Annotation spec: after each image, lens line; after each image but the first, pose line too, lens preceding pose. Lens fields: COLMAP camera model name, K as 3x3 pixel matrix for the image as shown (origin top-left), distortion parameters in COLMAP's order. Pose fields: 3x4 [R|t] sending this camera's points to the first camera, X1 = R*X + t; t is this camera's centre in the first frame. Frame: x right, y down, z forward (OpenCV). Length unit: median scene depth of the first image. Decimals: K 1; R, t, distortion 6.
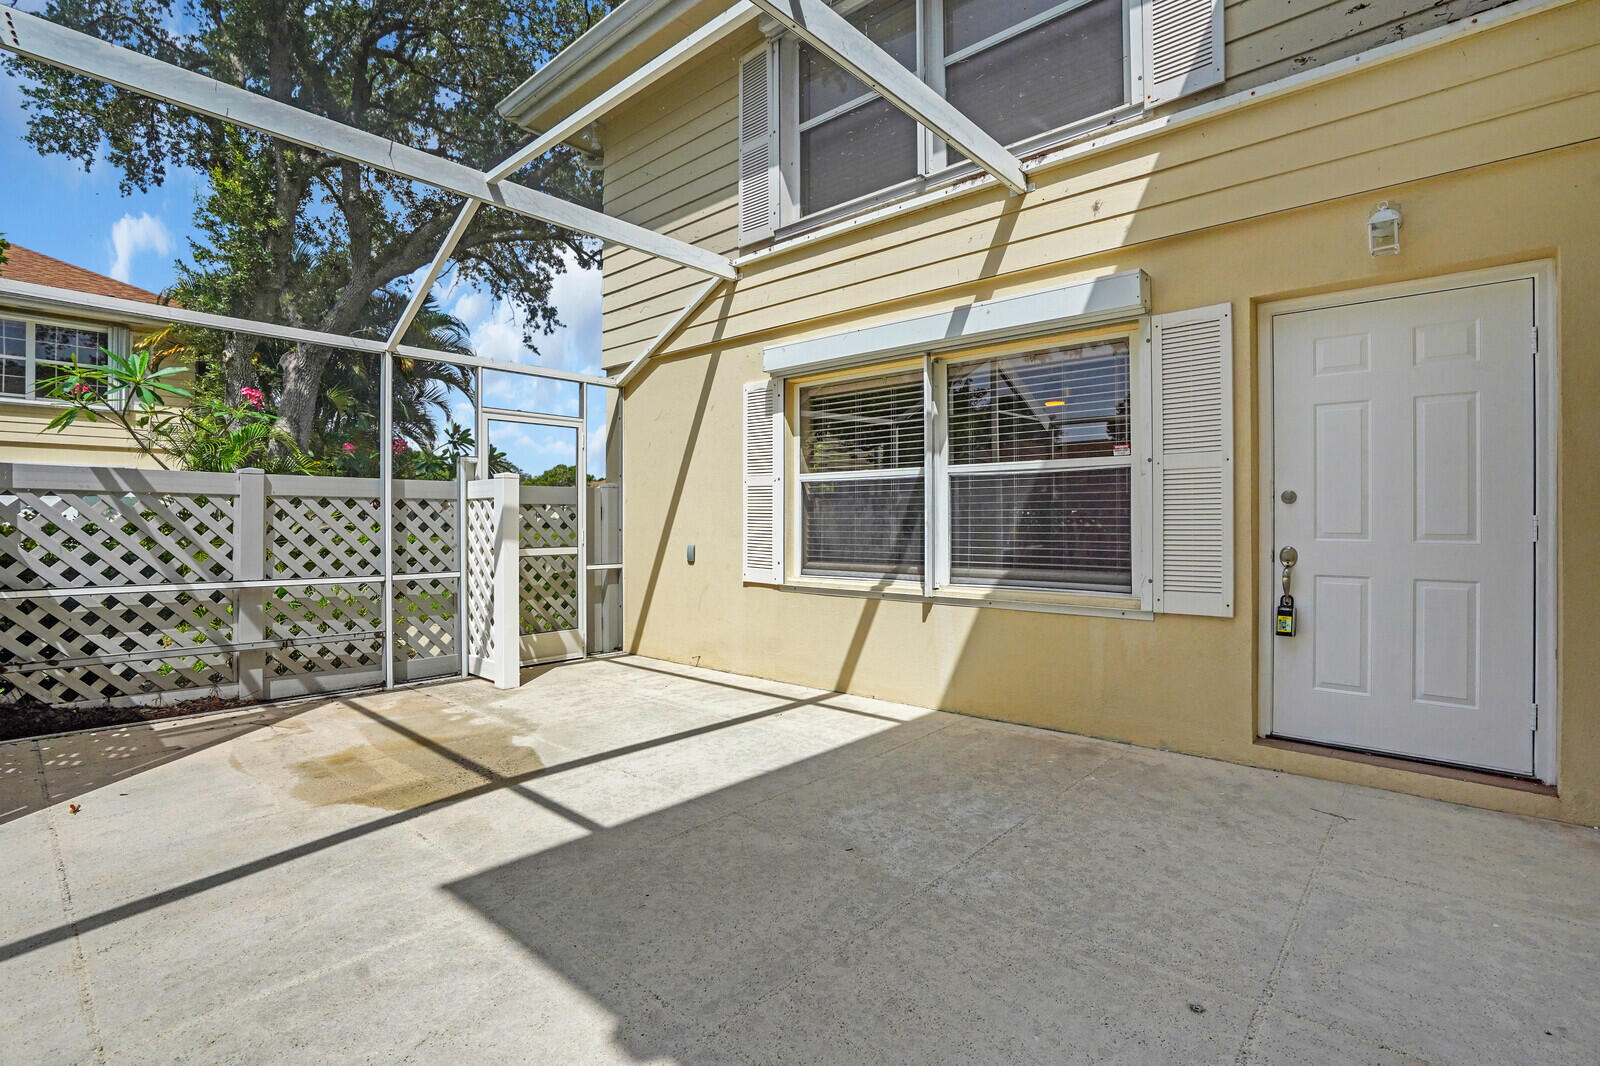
lens RADIAL K [[754.0, 0, 791.4], [0, 754.0, 513.6], [0, 0, 1]] dist [-0.055644, 0.021125]
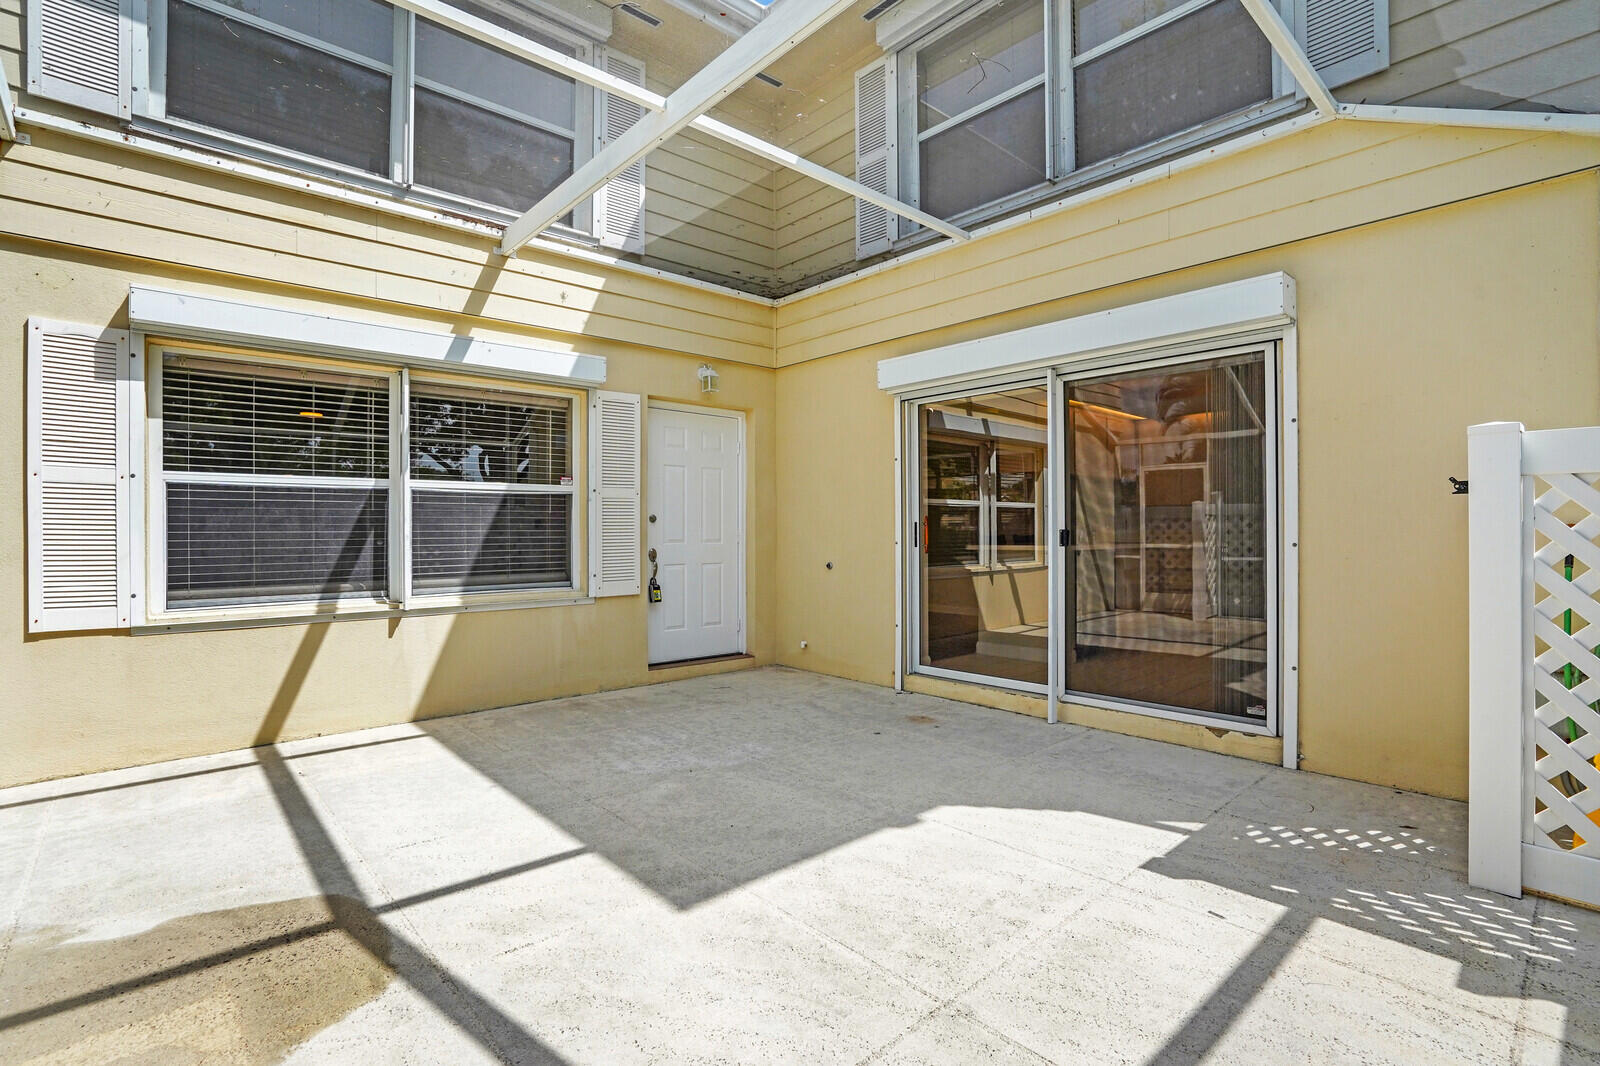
lens RADIAL K [[754.0, 0, 791.4], [0, 754.0, 513.6], [0, 0, 1]] dist [-0.055644, 0.021125]
pose [[0.107918, 0.025565, 0.993831, -0.826532], [-0.002218, 0.999673, -0.025474, 0.007719], [-0.994157, 0.000545, 0.107939, 0.430463]]
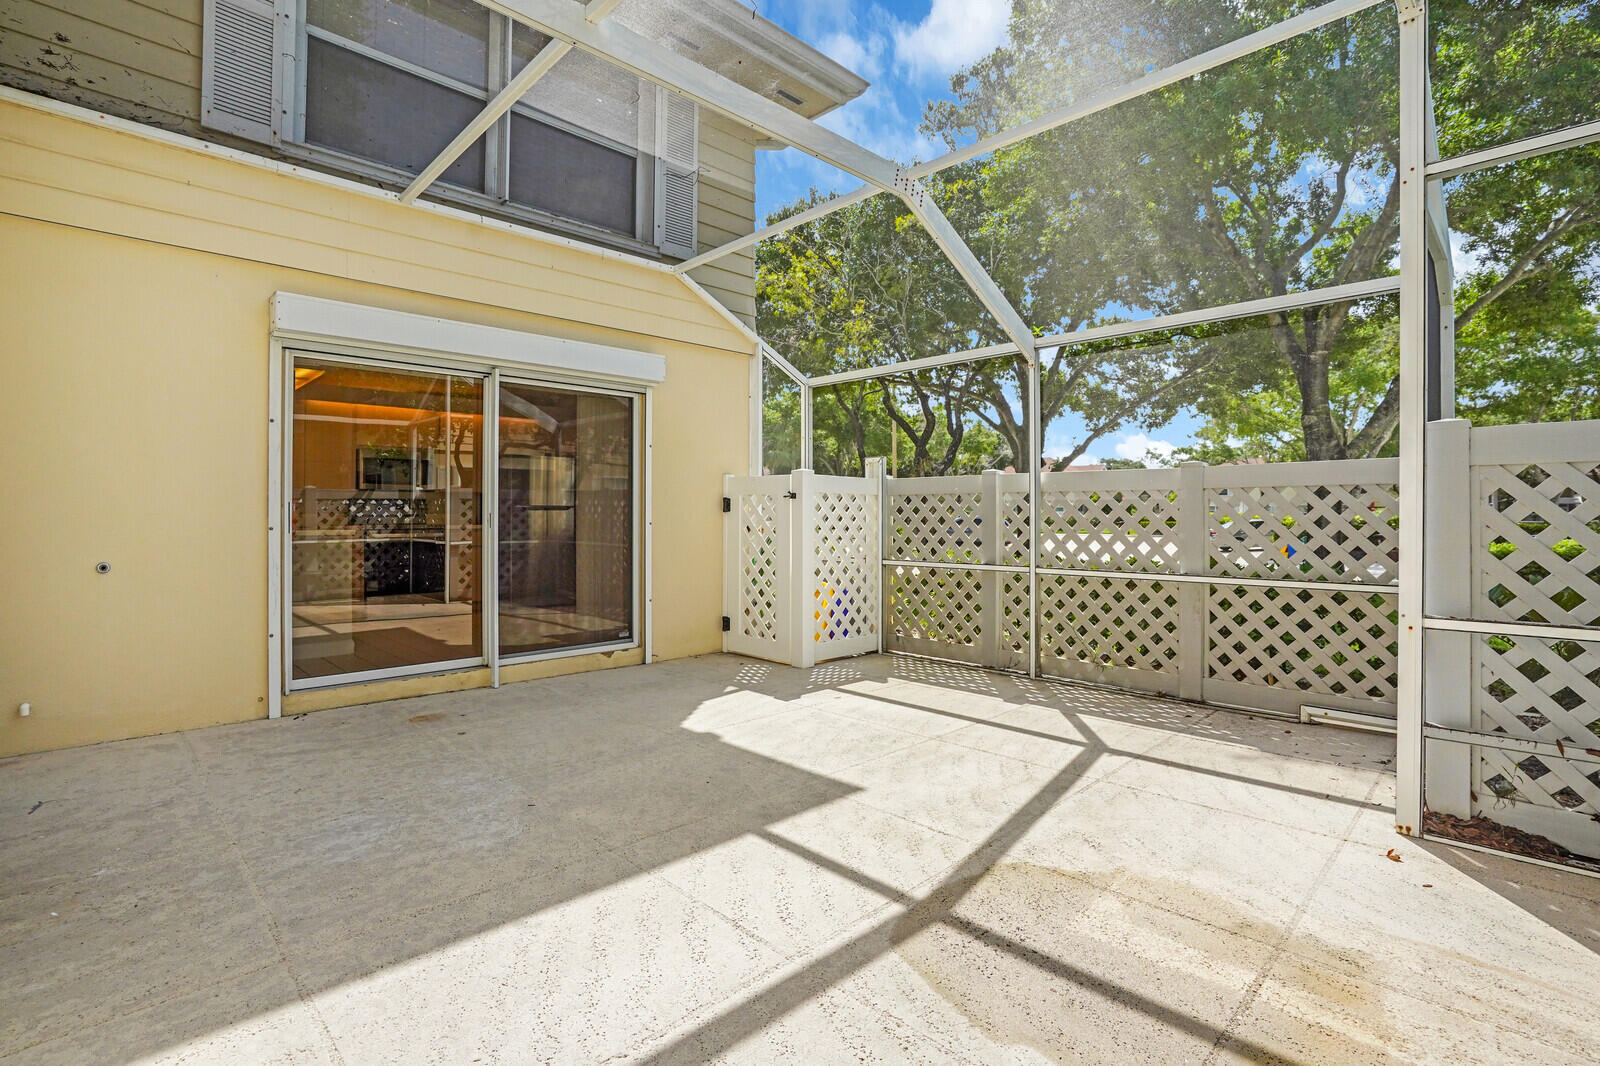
lens RADIAL K [[754.0, 0, 791.4], [0, 754.0, 513.6], [0, 0, 1]] dist [-0.055644, 0.021125]
pose [[-0.998167, -0.000454, 0.060511, -0.245796], [-0.001006, 0.999958, -0.009088, 0.012864], [-0.060504, -0.009133, -0.998126, 1.354194]]
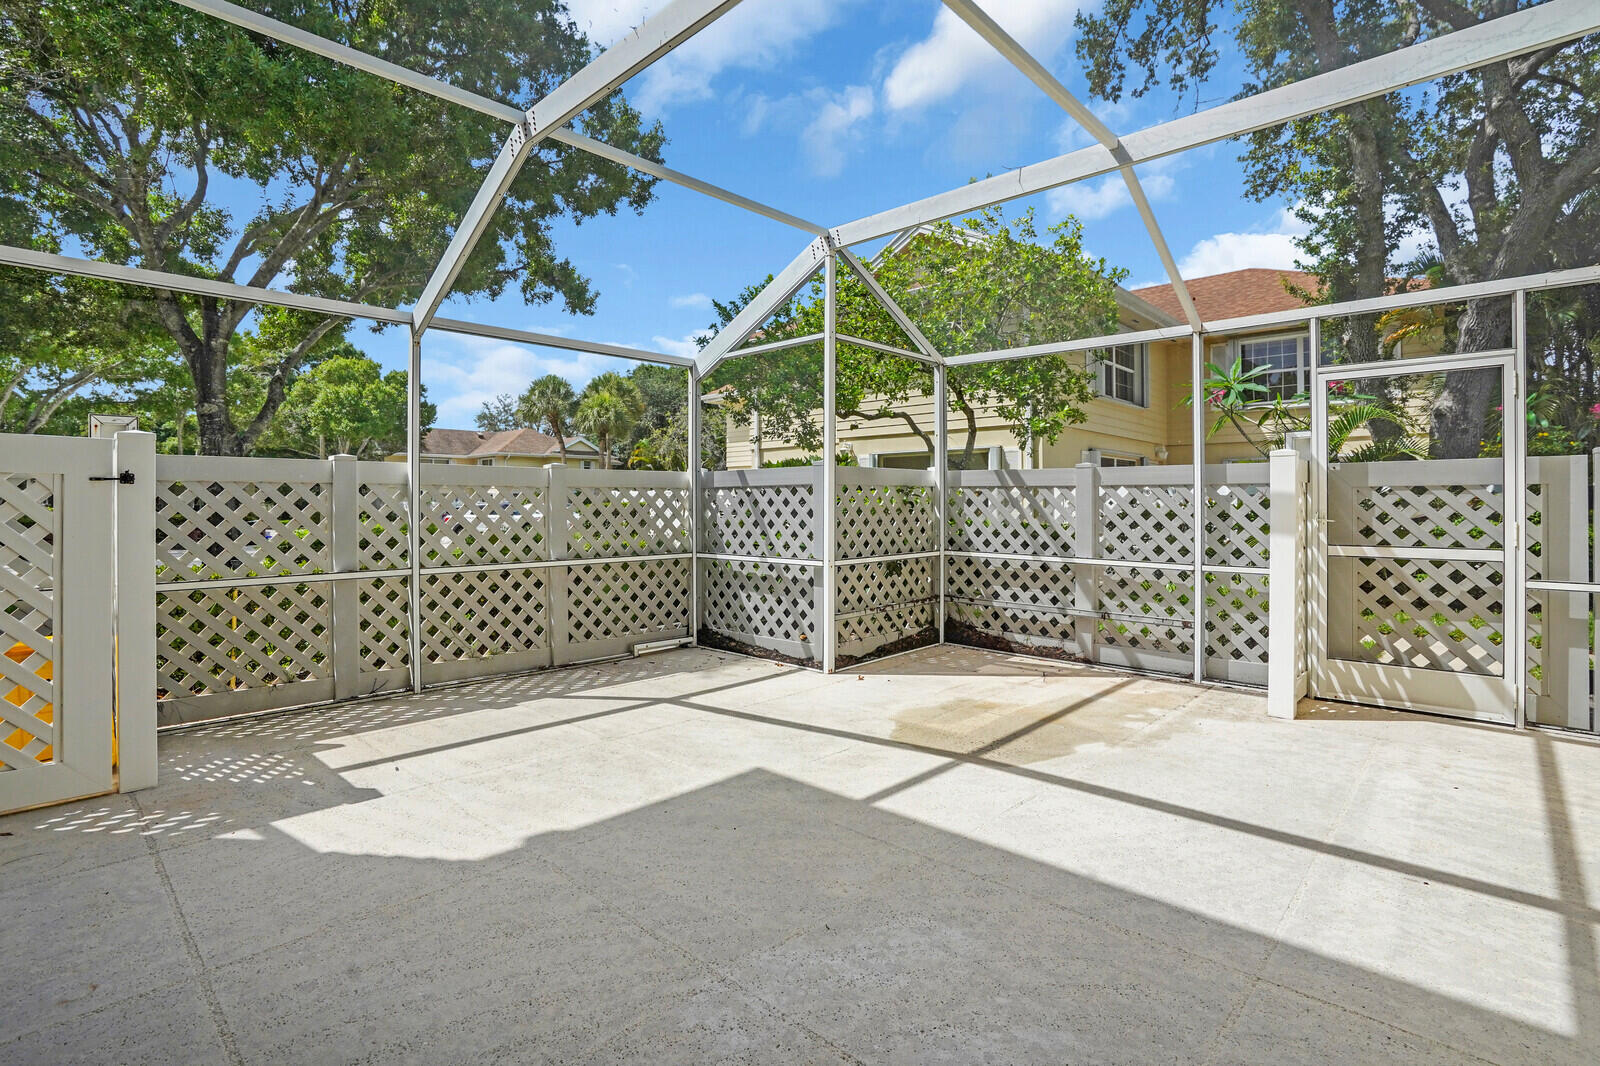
lens RADIAL K [[763.5, 0, 787.6], [0, 763.5, 504.4], [0, 0, 1]] dist [-0.057512, 0.022242]
pose [[-0.029868, 0.000628, -0.999554, 0.565131], [0.007975, 0.999968, 0.000390, 0.000322], [0.999522, -0.007959, -0.029872, 0.635055]]
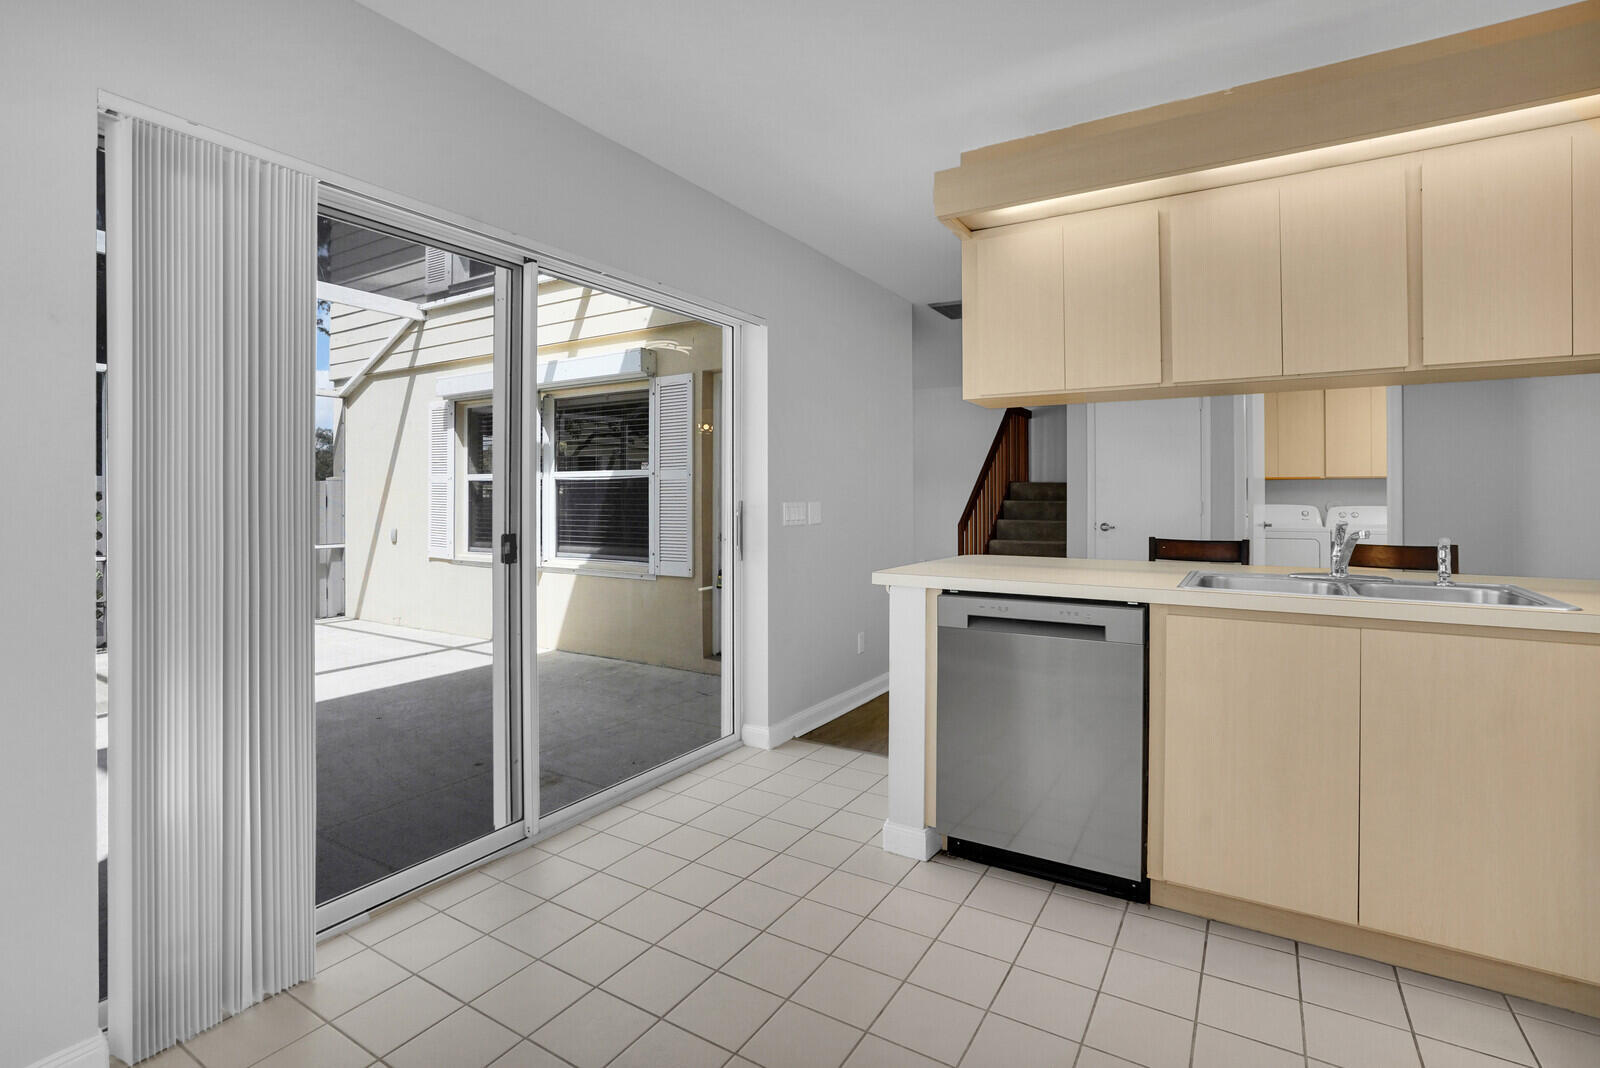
lens RADIAL K [[754.0, 0, 791.4], [0, 754.0, 514.6], [0, 0, 1]] dist [-0.055644, 0.021125]
pose [[0.983073, 0.011096, 0.182880, 0.437854], [-0.014112, 0.999785, 0.015197, -0.014590], [-0.182672, -0.017521, 0.983018, -0.500988]]
